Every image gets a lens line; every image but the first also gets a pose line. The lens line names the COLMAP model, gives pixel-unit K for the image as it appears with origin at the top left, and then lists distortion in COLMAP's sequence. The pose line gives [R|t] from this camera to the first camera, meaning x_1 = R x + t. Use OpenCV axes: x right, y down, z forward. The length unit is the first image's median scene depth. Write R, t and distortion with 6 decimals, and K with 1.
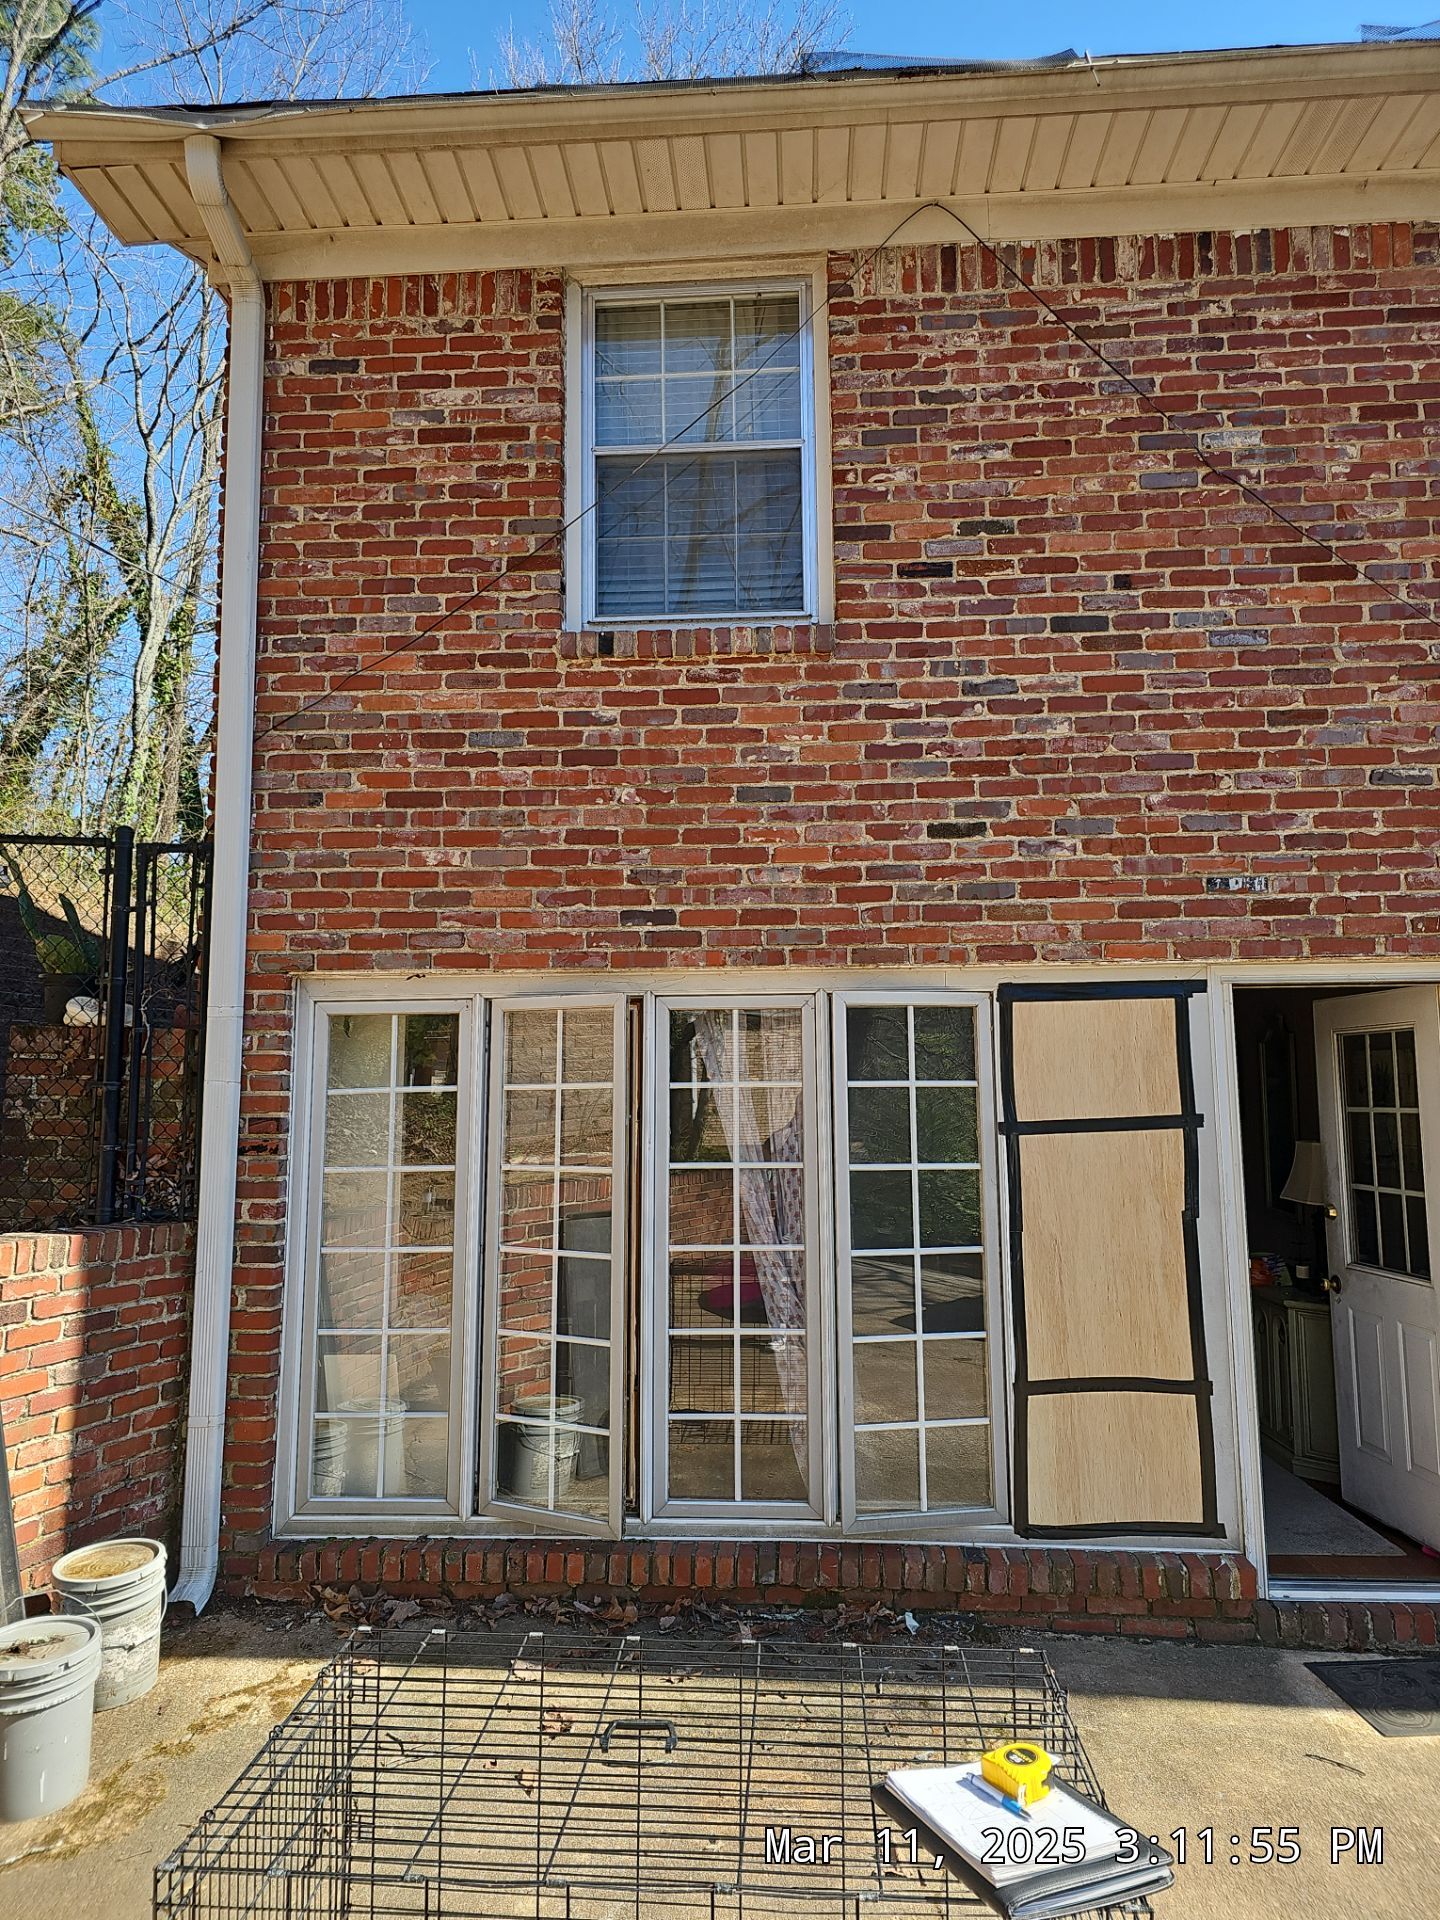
lens RADIAL K [[1262.3, 0, 719.7], [0, 1262.3, 943.8], [0, 0, 1]] dist [0.054579, -0.047185]
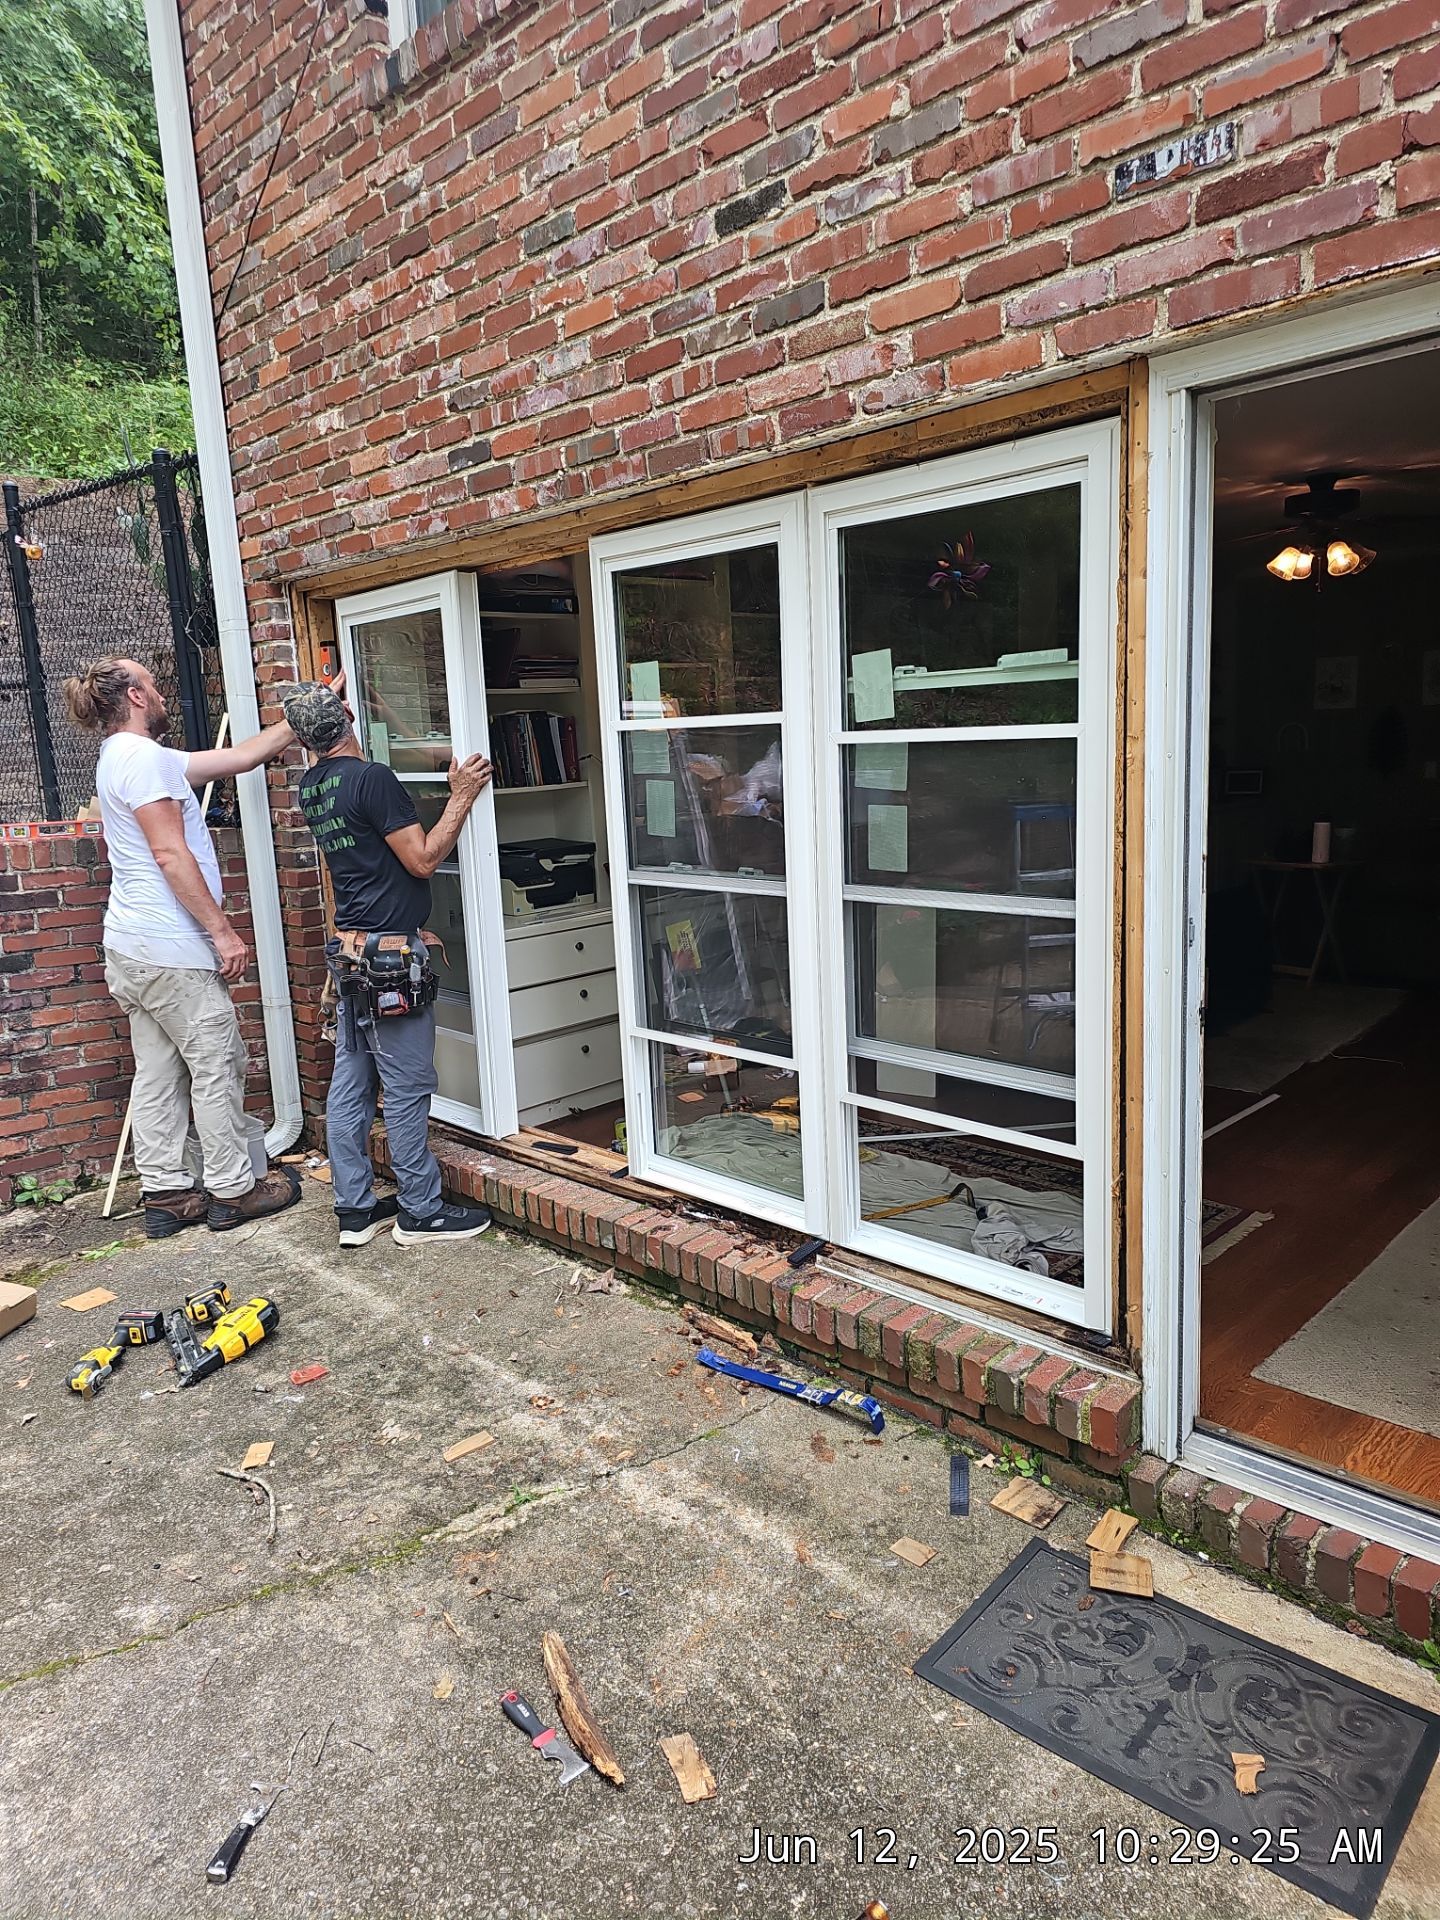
lens RADIAL K [[1262.3, 0, 714.6], [0, 1262.3, 944.1], [0, 0, 1]] dist [0.054579, -0.047185]
pose [[0.747024, 0.078739, -0.660118, 0.589801], [0.124835, 0.958683, 0.255621, 0.084400], [0.652971, -0.273361, 0.706330, 0.456506]]
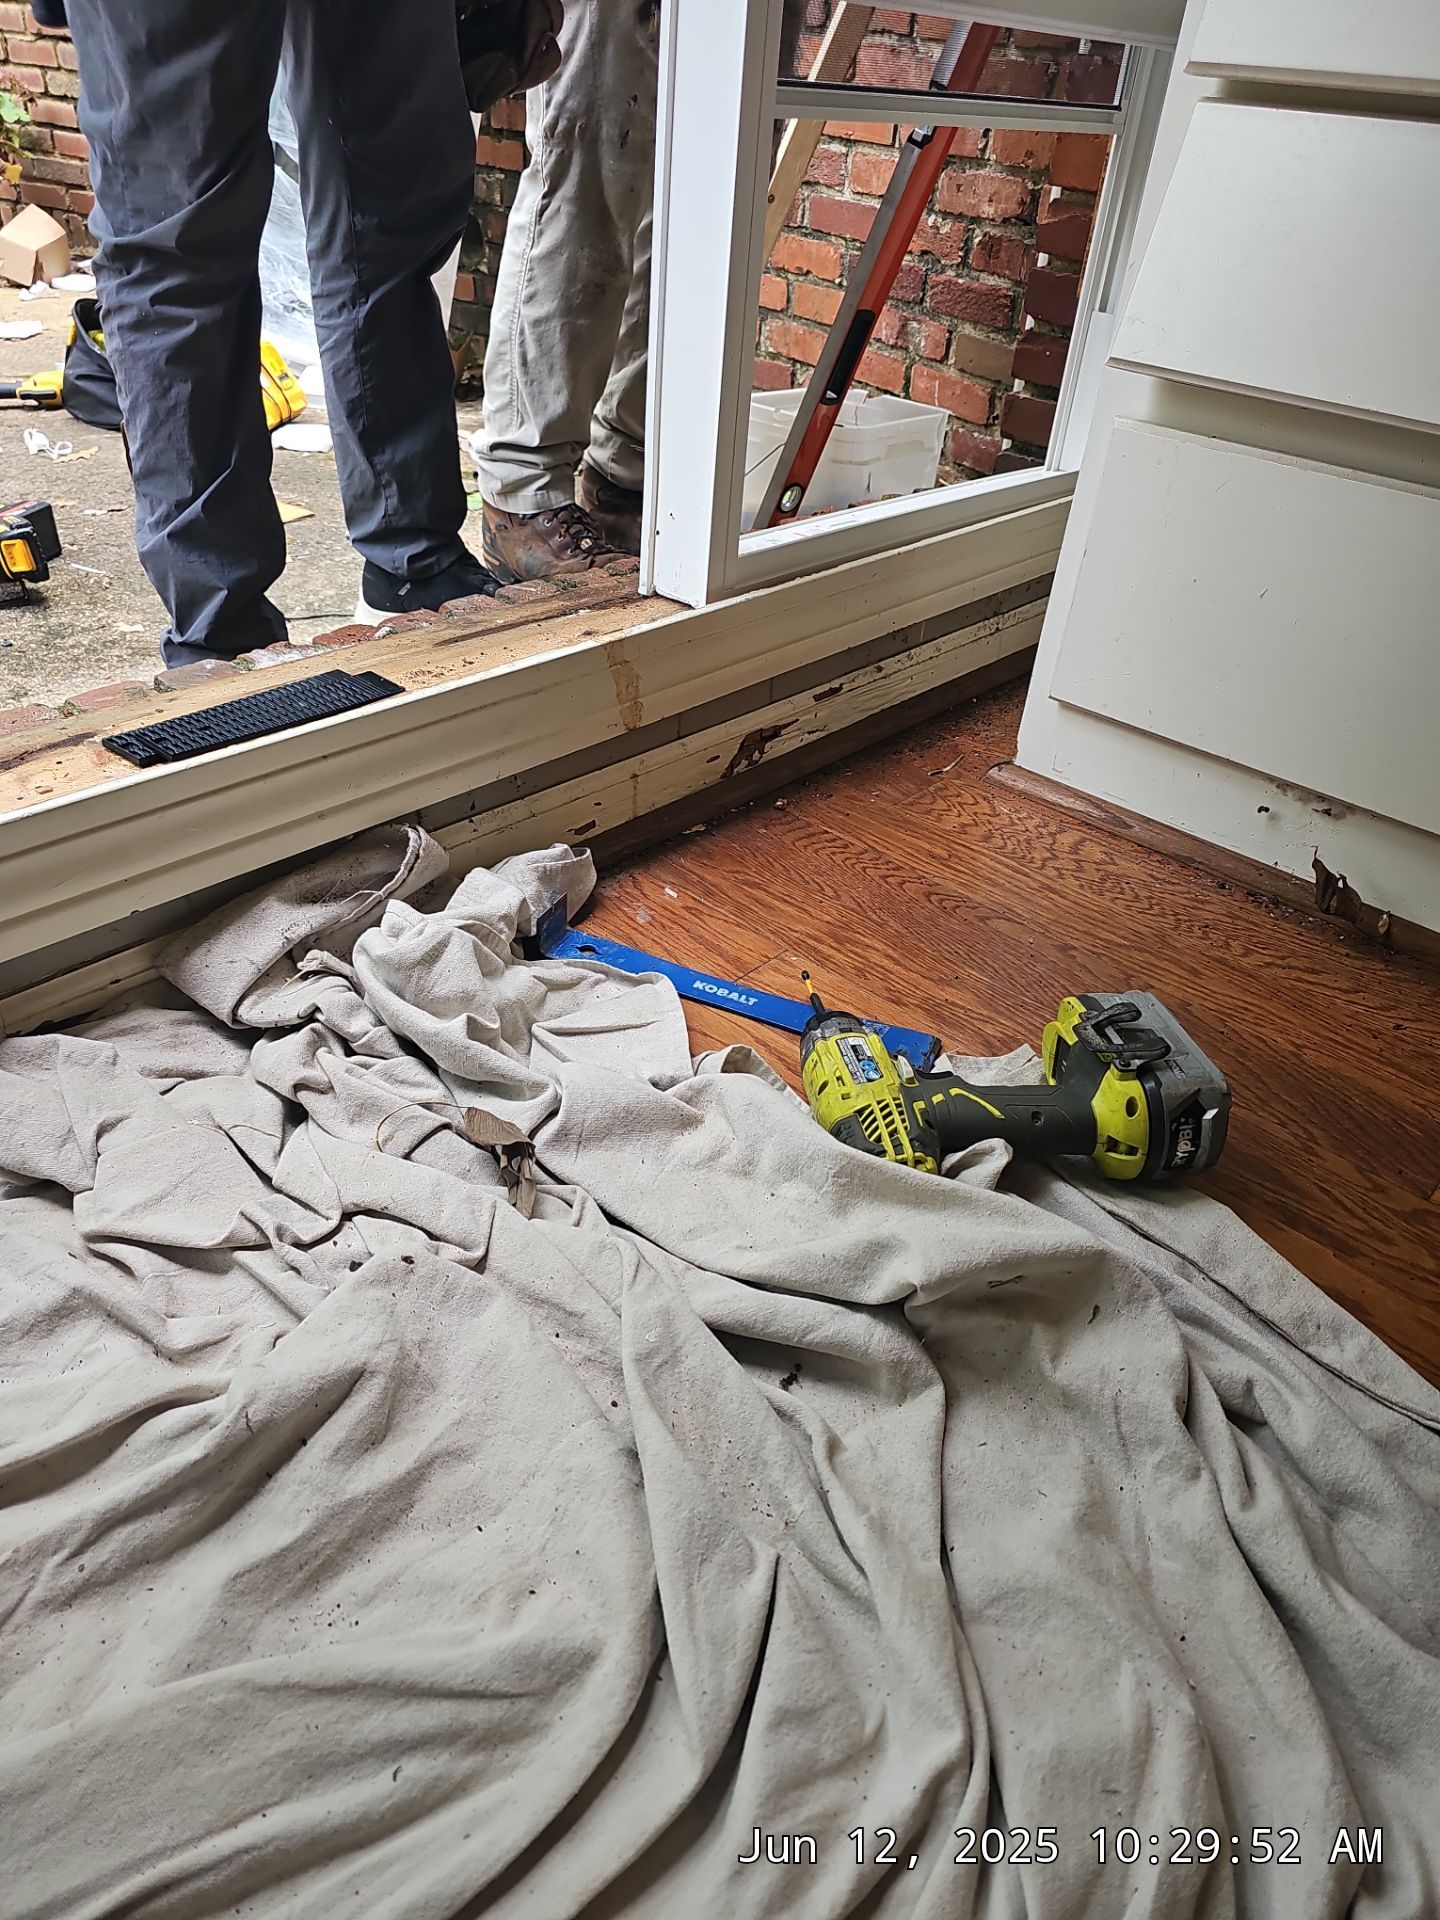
lens RADIAL K [[1262.3, 0, 707.9], [0, 1262.3, 959.6], [0, 0, 1]] dist [0.054579, -0.047185]
pose [[-0.623532, 0.417608, -0.660917, 0.018876], [0.025713, 0.855878, 0.516538, 0.376793], [0.781375, 0.305084, -0.544405, 1.127026]]
